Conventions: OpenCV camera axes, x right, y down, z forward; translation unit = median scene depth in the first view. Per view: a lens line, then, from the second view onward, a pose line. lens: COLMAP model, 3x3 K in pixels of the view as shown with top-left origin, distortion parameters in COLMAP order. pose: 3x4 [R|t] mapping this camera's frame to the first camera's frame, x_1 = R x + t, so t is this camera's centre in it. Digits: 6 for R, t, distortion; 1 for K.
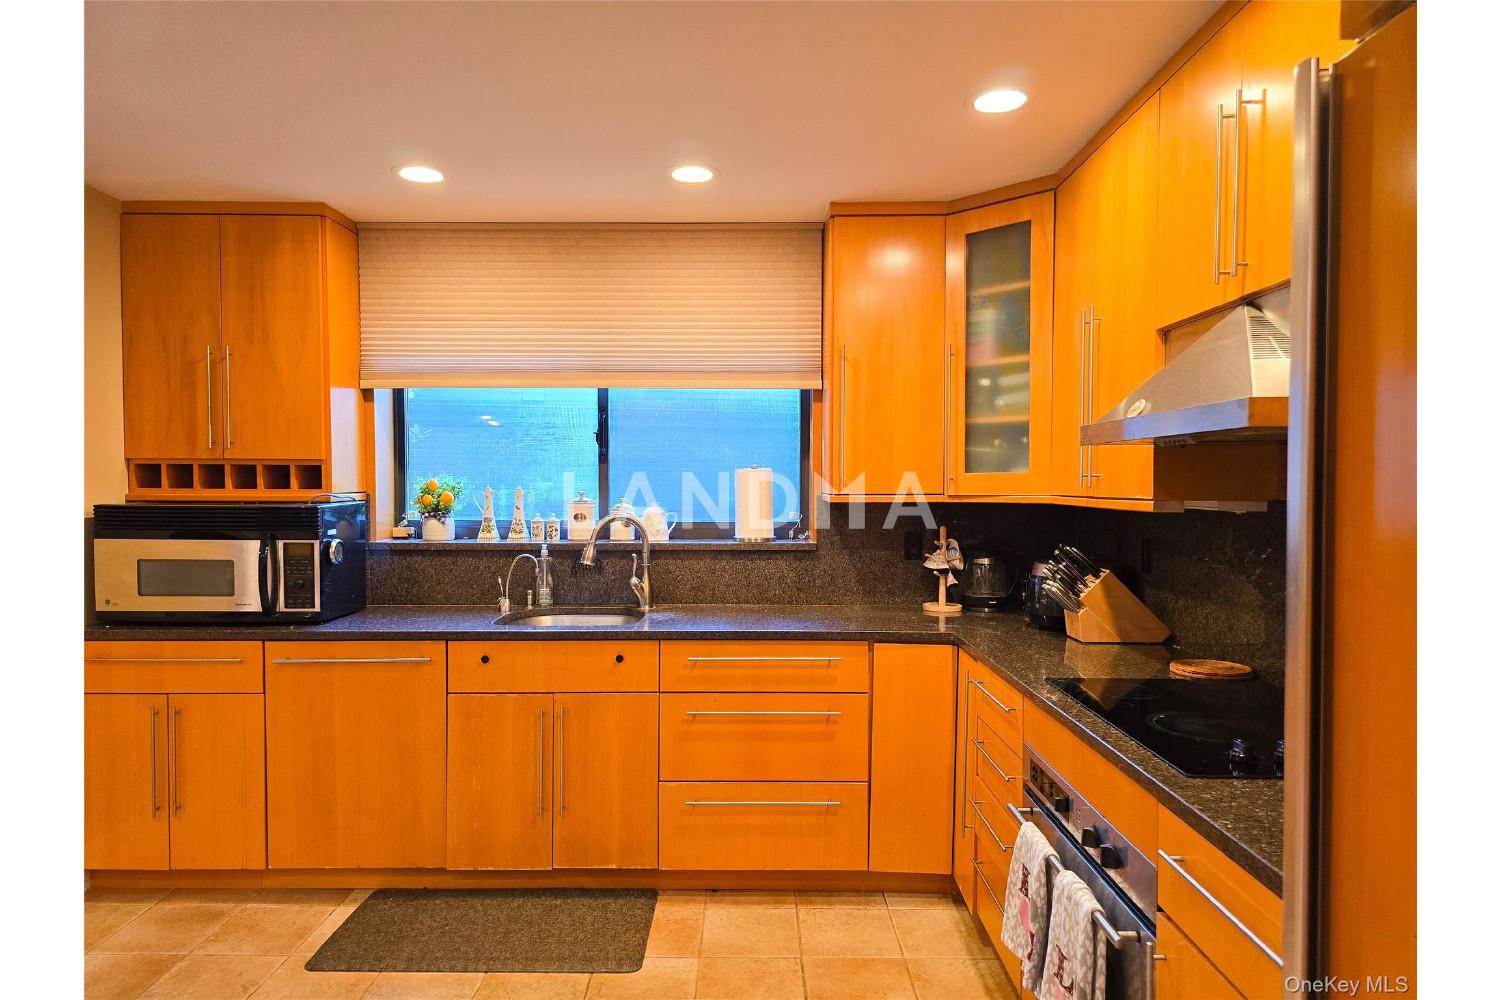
lens RADIAL K [[897.2, 0, 750.0], [0, 897.2, 500.0], [0, 0, 1]] dist [0.002283, 0.000028]
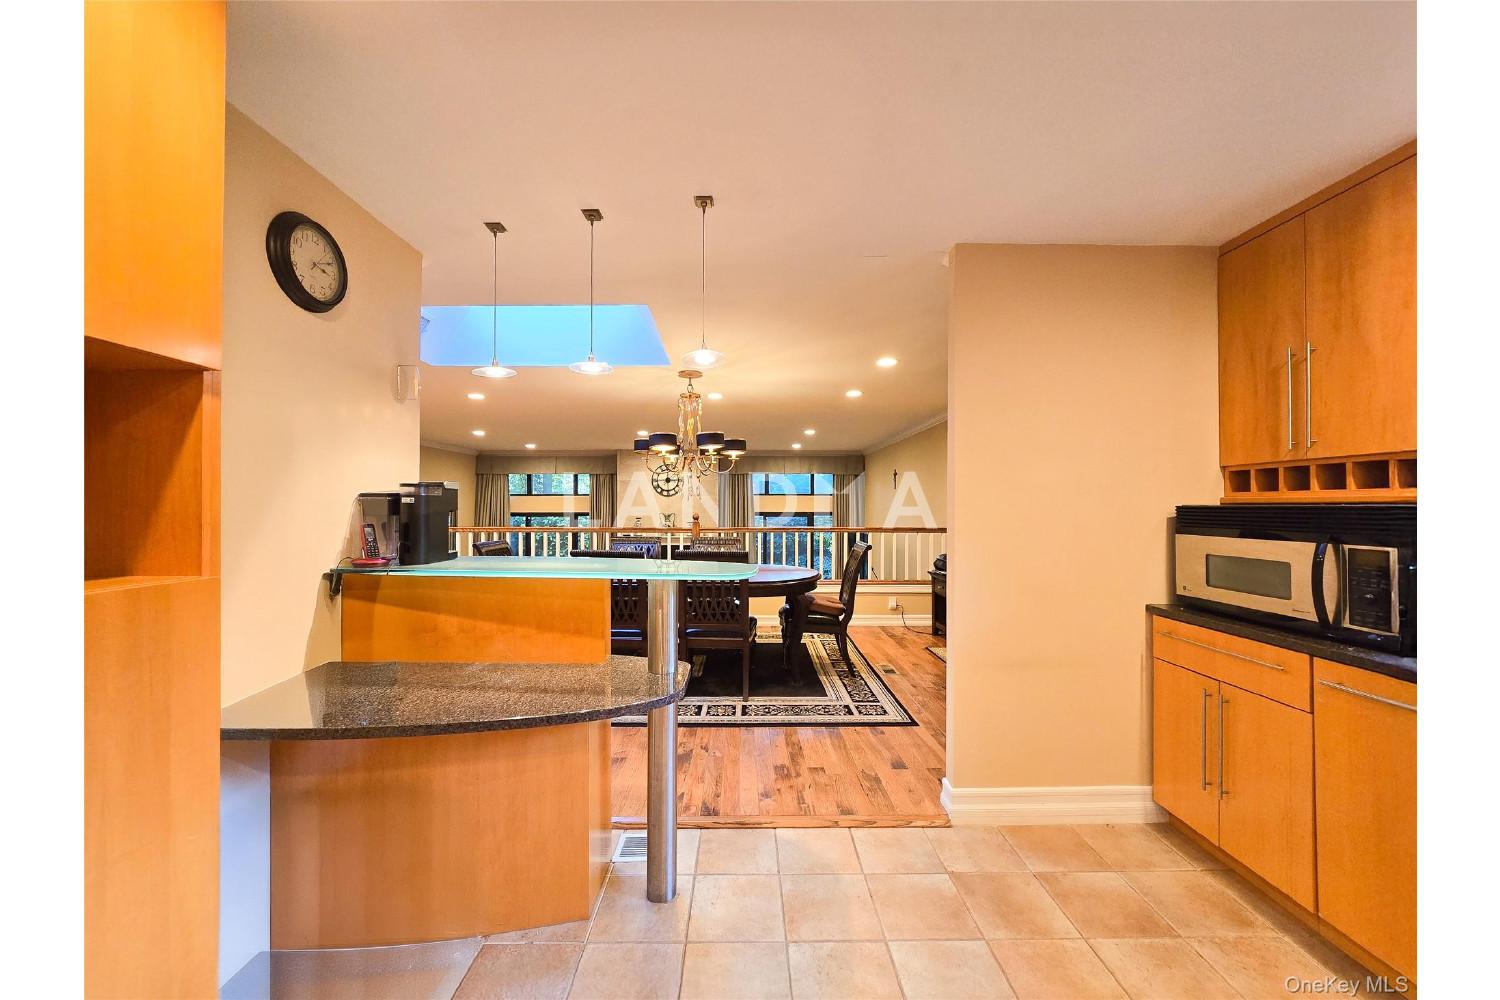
lens RADIAL K [[547.6, 0, 752.2], [0, 547.6, 503.4], [0, 0, 1]] dist [-0.000460, 0.000291]
pose [[0.006942, -0.010439, -0.999921, 0.004012], [-0.014748, 0.999836, -0.010541, 0.018583], [0.999867, 0.014820, 0.006786, 0.423840]]
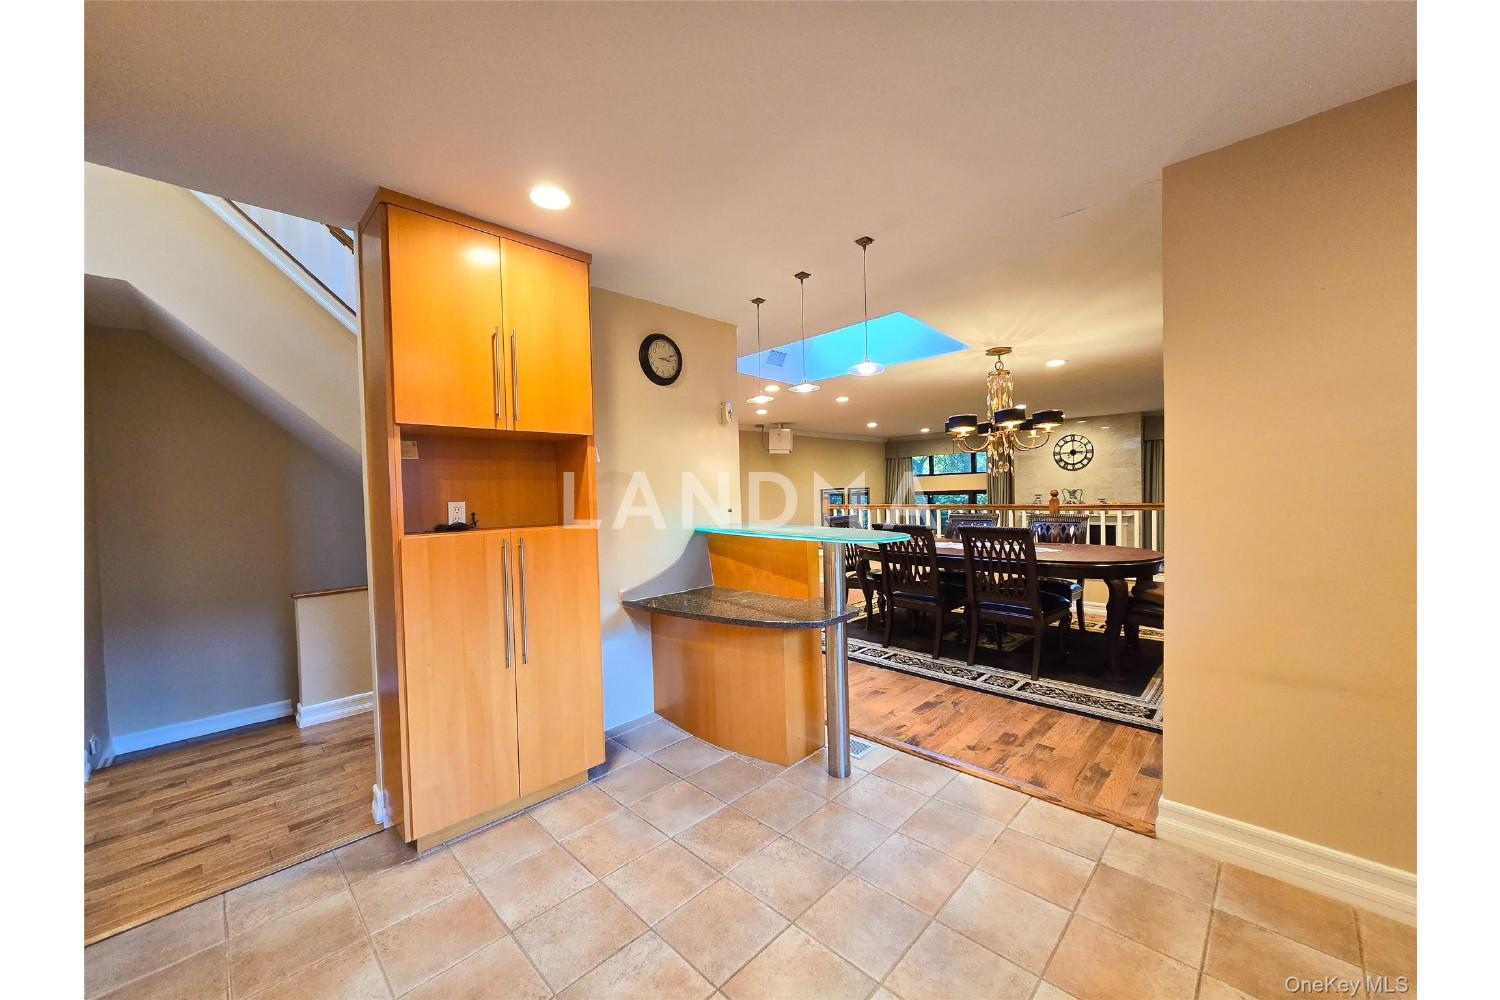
lens RADIAL K [[547.6, 0, 752.2], [0, 547.6, 503.4], [0, 0, 1]] dist [-0.000460, 0.000291]
pose [[-0.701396, 0.031583, -0.712072, 0.047041], [0.014727, 0.999447, 0.029823, 0.014351], [0.712620, 0.010431, -0.701473, 0.729854]]
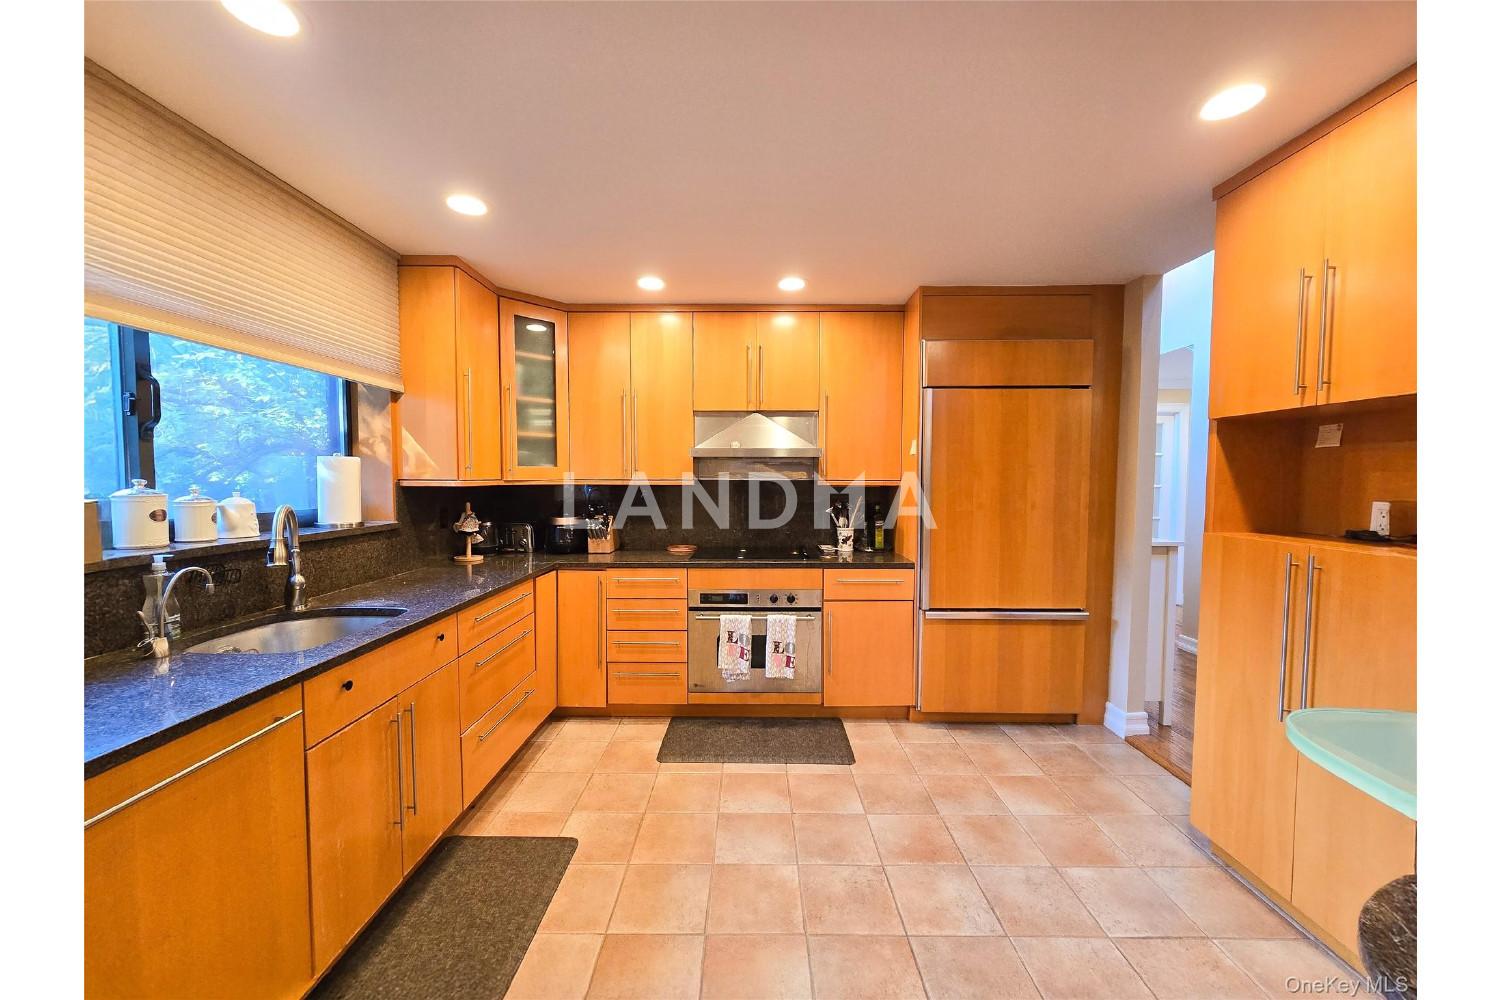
lens RADIAL K [[547.6, 0, 752.2], [0, 547.6, 503.4], [0, 0, 1]] dist [-0.000460, 0.000291]
pose [[0.008772, -0.048159, 0.998801, -0.682250], [0.017395, 0.998696, 0.048001, -0.004512], [-0.999810, 0.016953, 0.009599, 0.545536]]
